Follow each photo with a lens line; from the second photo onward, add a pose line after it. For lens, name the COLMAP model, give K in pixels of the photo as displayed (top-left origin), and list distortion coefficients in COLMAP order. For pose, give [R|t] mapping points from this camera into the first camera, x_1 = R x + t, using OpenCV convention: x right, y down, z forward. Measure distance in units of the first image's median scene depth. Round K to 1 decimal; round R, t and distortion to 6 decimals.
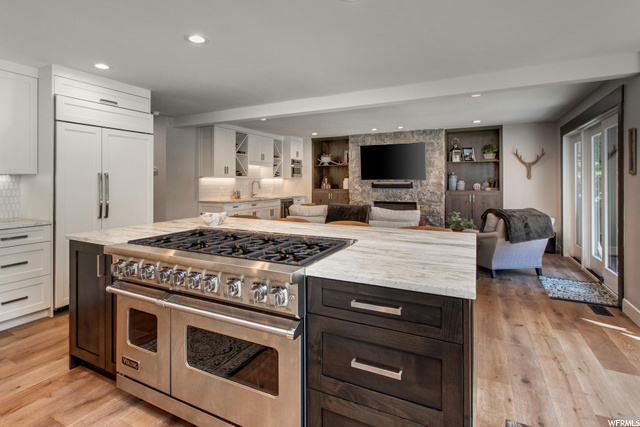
lens RADIAL K [[317.8, 0, 291.0], [0, 317.8, 181.6], [0, 0, 1]] dist [-0.012412, -0.001563]
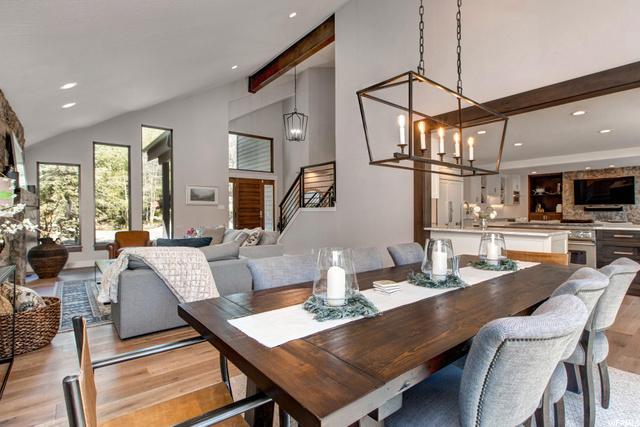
lens RADIAL K [[317.8, 0, 320.6], [0, 317.8, 215.3], [0, 0, 1]] dist [-0.012412, -0.001563]
pose [[0.930800, 0.001198, -0.365527, -0.291889], [0.002692, 0.999945, 0.010132, 0.020826], [0.365519, -0.010415, 0.930746, -0.636723]]
